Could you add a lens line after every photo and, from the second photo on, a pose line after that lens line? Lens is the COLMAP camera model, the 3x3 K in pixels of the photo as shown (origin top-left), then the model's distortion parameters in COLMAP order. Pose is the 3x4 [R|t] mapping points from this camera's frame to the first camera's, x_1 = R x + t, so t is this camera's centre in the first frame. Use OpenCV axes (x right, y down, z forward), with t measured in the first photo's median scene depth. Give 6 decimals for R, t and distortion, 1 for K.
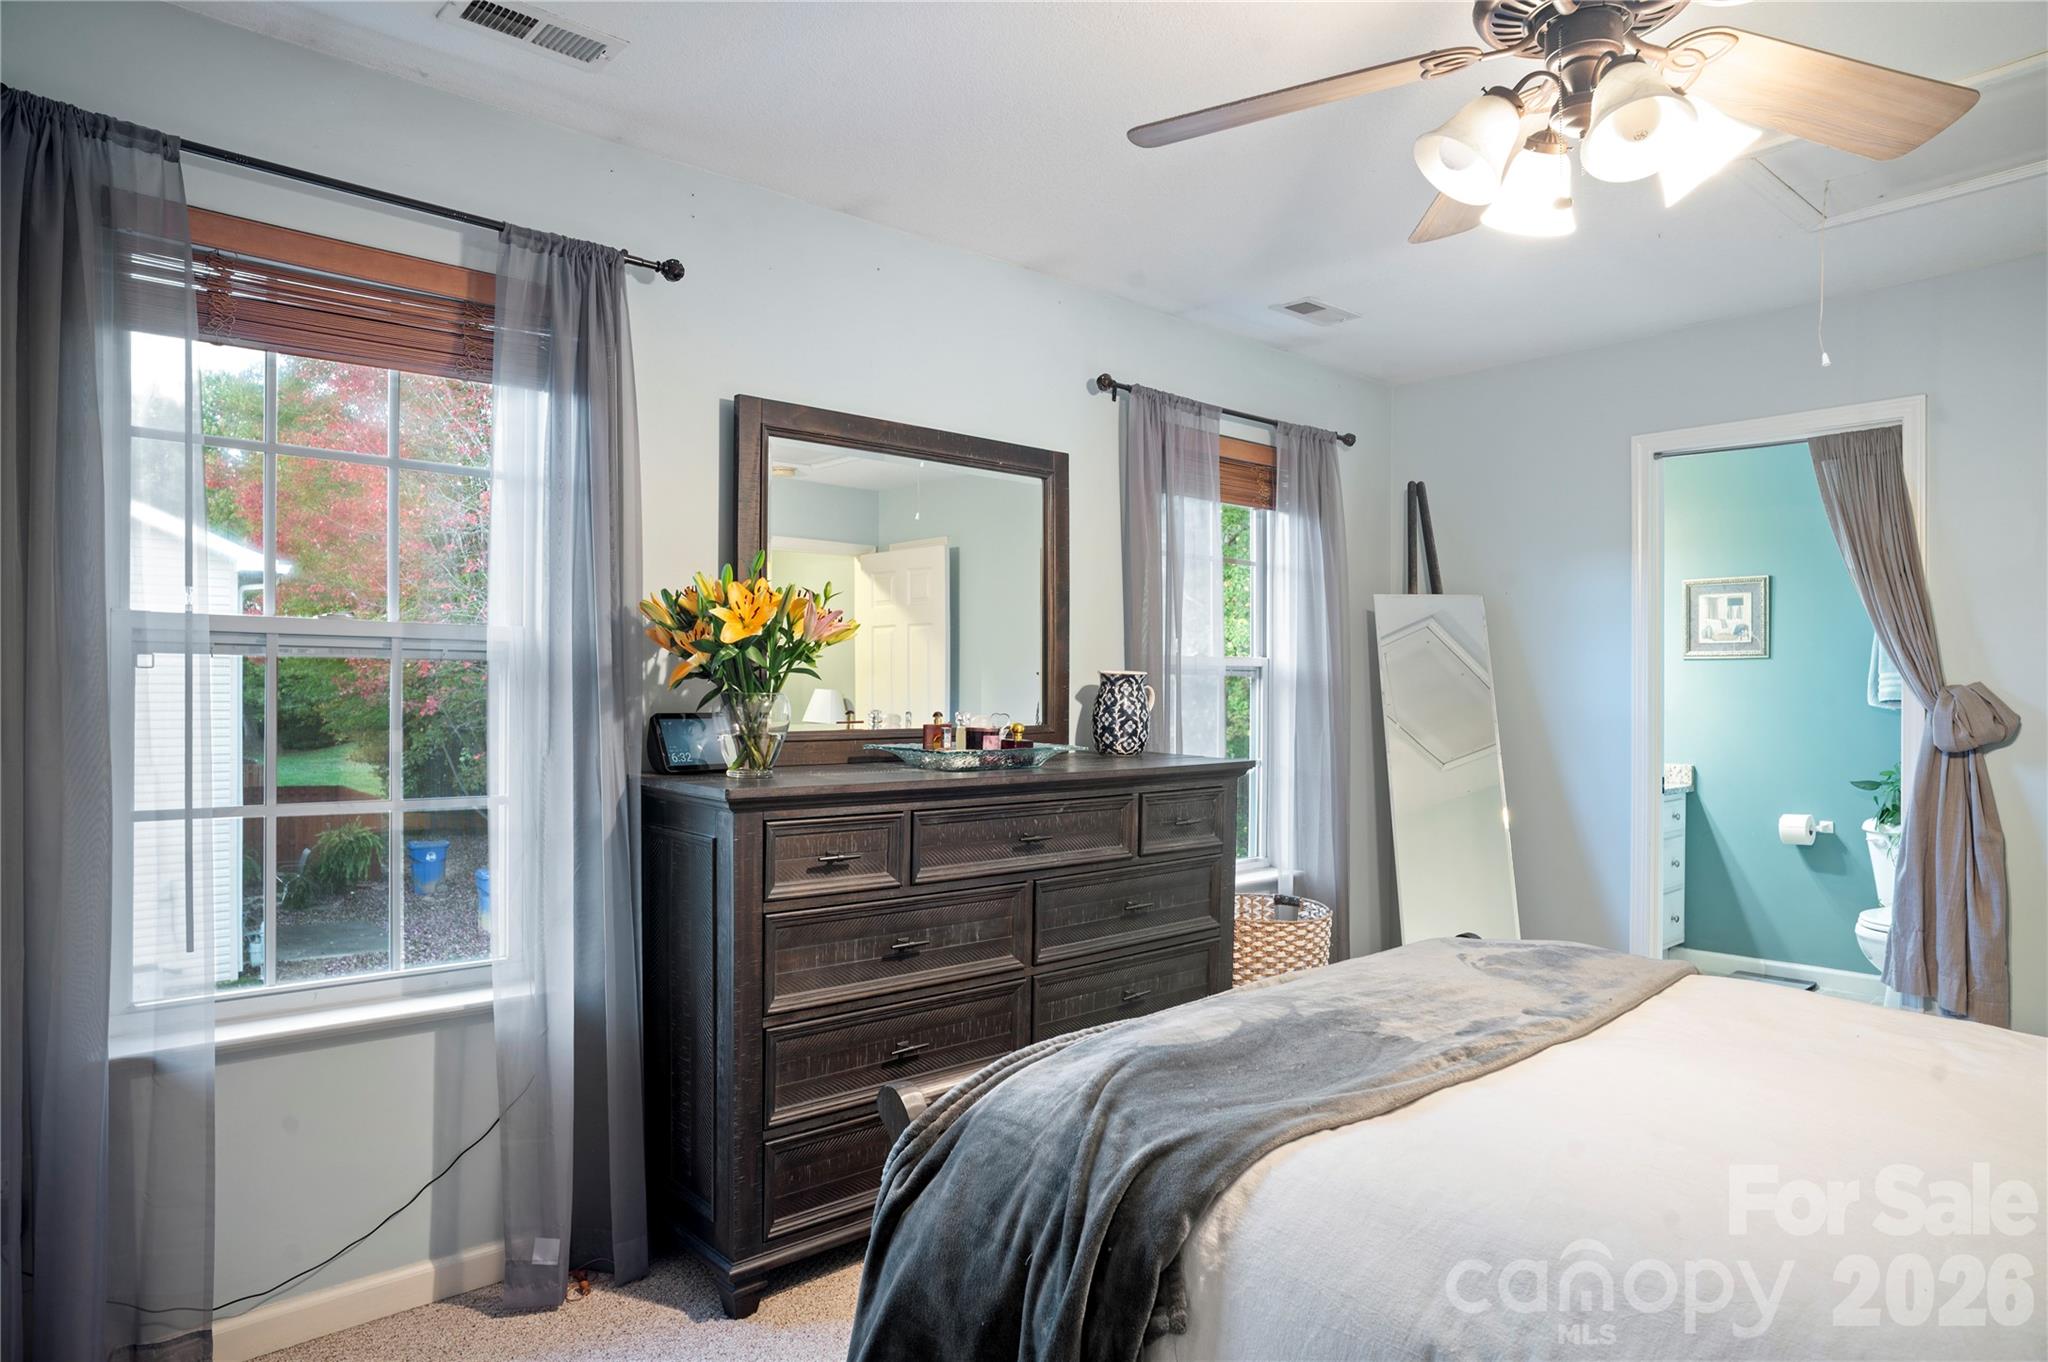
lens RADIAL K [[1217.5, 0, 1024.0], [0, 1217.5, 681.0], [0, 0, 1]] dist [-0.056238, 0.041991]
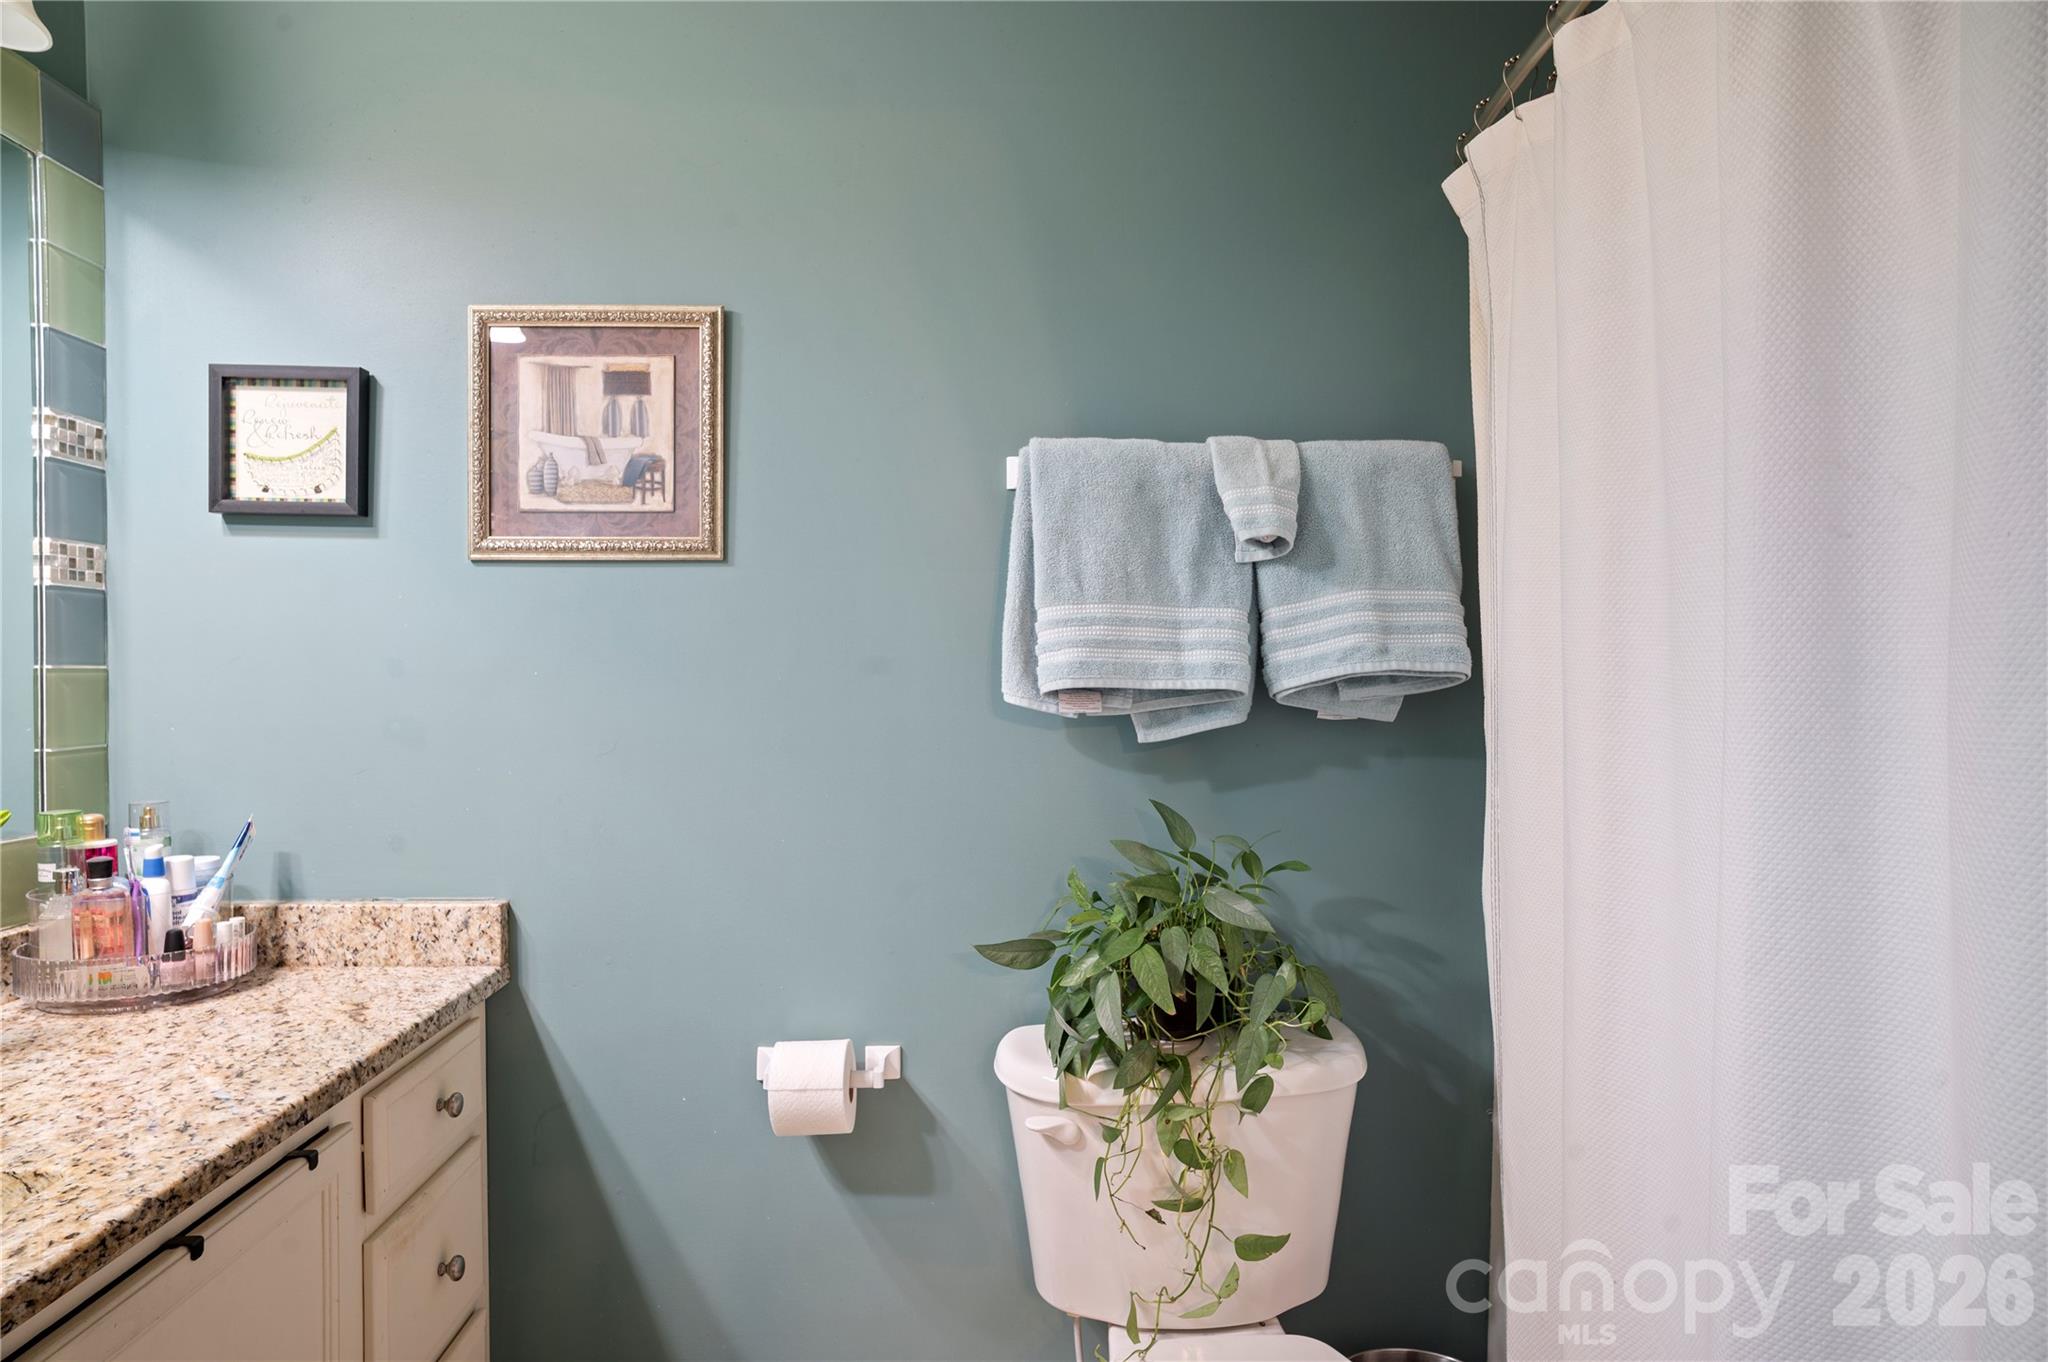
lens RADIAL K [[1217.5, 0, 1024.0], [0, 1217.5, 681.0], [0, 0, 1]] dist [-0.056238, 0.041991]
pose [[0.613069, -0.014971, 0.789887, 0.405001], [0.002728, 0.999855, 0.016832, 0.007669], [-0.790025, -0.008164, 0.613021, 0.722373]]
